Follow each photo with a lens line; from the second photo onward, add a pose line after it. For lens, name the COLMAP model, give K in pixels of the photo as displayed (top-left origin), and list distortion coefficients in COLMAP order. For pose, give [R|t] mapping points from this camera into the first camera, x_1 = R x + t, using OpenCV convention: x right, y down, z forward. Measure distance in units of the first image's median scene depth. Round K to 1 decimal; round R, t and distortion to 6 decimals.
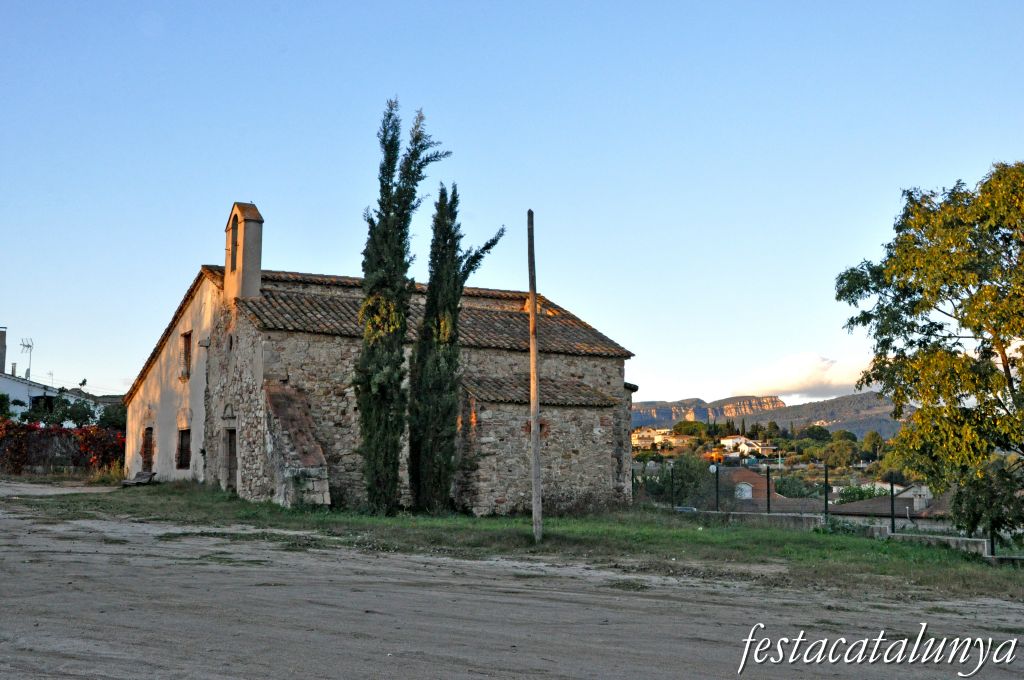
lens RADIAL K [[1148.8, 0, 512.0], [0, 1148.8, 340.0], [0, 0, 1]] dist [0.001098, -0.000031]
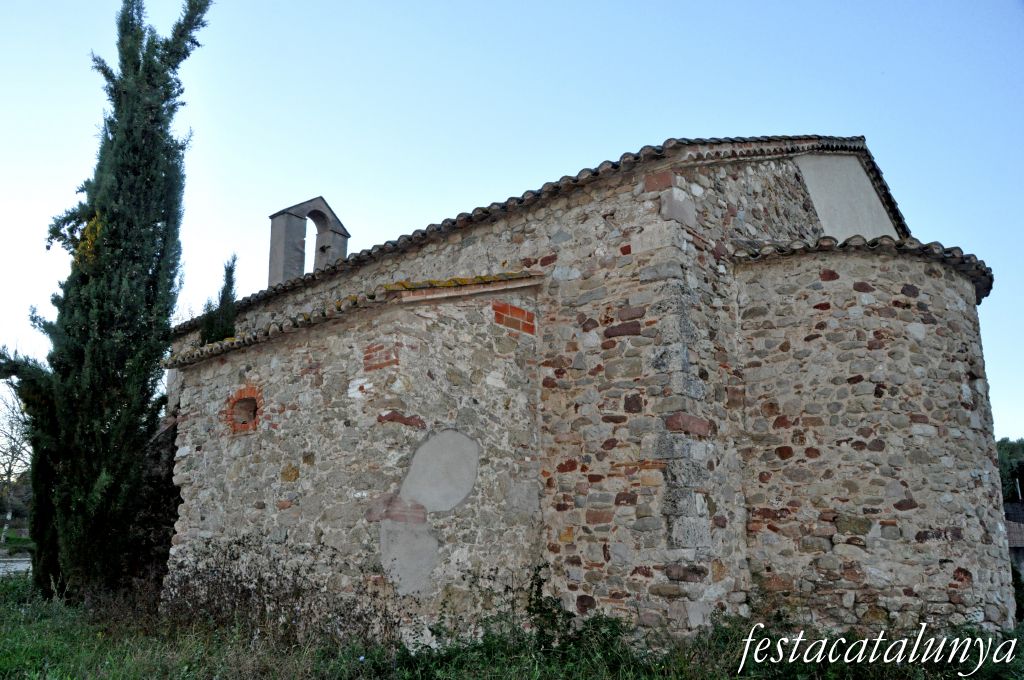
lens RADIAL K [[791.2, 0, 512.0], [0, 791.2, 340.0], [0, 0, 1]] dist [-0.147588, 0.003222]
pose [[0.360193, -0.253847, -0.897676, 0.297867], [0.109186, 0.967124, -0.229674, 0.122758], [0.926466, -0.015287, 0.376068, 0.959561]]
